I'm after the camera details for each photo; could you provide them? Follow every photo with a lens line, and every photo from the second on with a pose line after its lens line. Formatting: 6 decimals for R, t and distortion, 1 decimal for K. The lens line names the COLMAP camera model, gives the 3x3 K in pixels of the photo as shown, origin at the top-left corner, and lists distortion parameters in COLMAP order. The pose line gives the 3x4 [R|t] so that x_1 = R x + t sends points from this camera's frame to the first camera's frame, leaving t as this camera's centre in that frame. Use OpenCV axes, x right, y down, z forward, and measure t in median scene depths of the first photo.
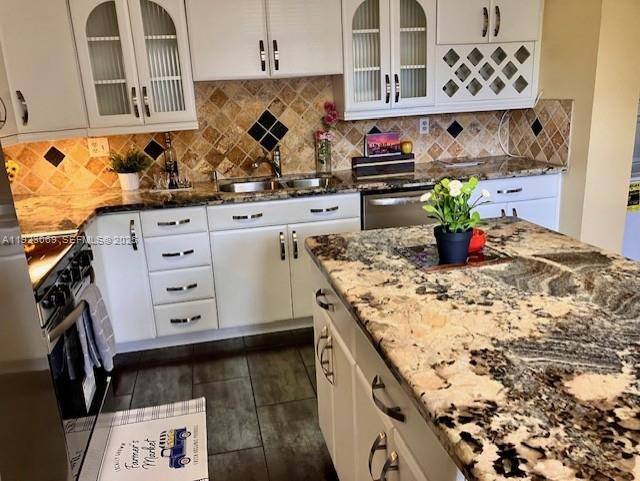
lens RADIAL K [[530.3, 0, 322.1], [0, 530.3, 232.3], [0, 0, 1]] dist [-0.000100, -0.008903]
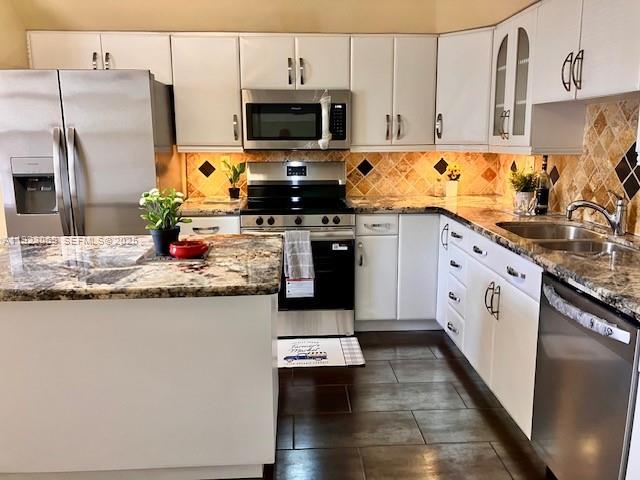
lens RADIAL K [[529.0, 0, 320.0], [0, 529.0, 240.0], [0, 0, 1]] dist [0.010514, -0.089135]
pose [[-0.173703, 0.237567, -0.955714, 1.070300], [-0.238263, 0.931497, 0.274852, -0.318767], [0.955541, 0.275454, -0.105200, 1.122312]]
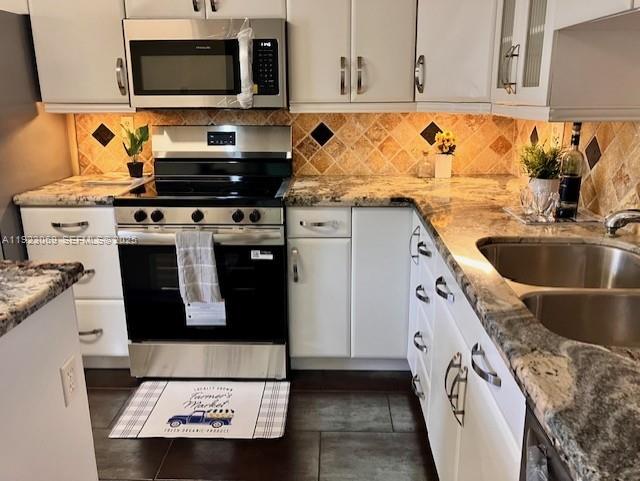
lens RADIAL K [[530.3, 0, 322.1], [0, 530.3, 232.3], [0, 0, 1]] dist [-0.000100, -0.008903]
pose [[-0.254492, 0.295718, -0.920752, 0.496926], [-0.229418, 0.906460, 0.354538, -0.329791], [0.939469, 0.301464, -0.162844, 1.295388]]
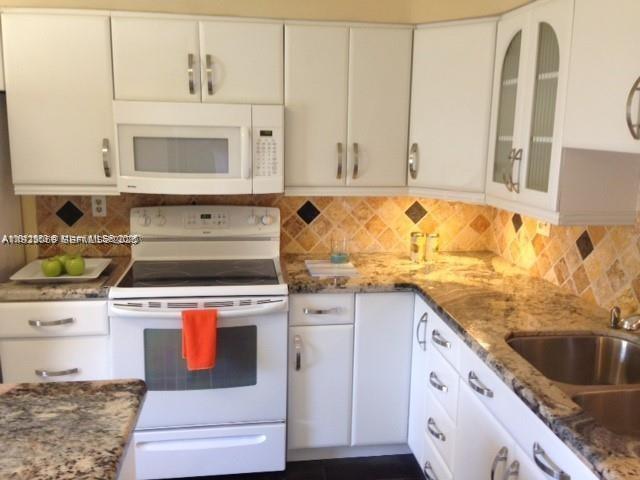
lens RADIAL K [[588.0, 0, 329.0], [0, 588.0, 243.8], [0, 0, 1]] dist [0.090794, -0.212170]
pose [[-0.084735, 0.242639, -0.966409, 0.620413], [-0.268657, 0.928413, 0.256655, -0.396413], [0.959502, 0.281381, -0.013482, 1.098278]]
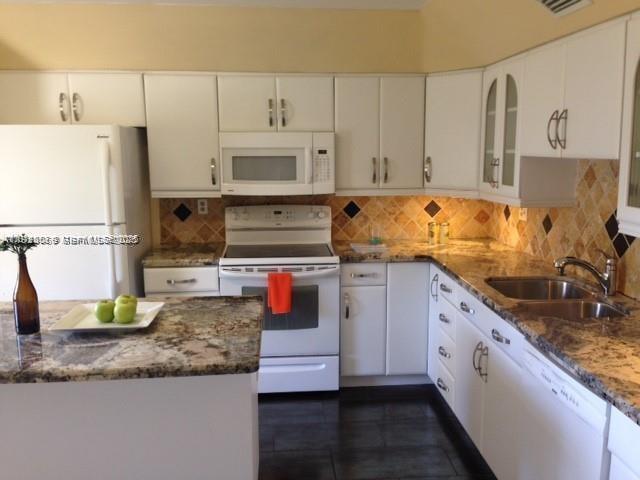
lens RADIAL K [[598.9, 0, 325.2], [0, 598.9, 239.3], [0, 0, 1]] dist [0.018259, -0.002260]
pose [[-0.143630, 0.201393, -0.968923, 1.156502], [-0.241450, 0.942356, 0.231663, -0.428277], [0.959725, 0.267220, -0.086724, 1.122448]]
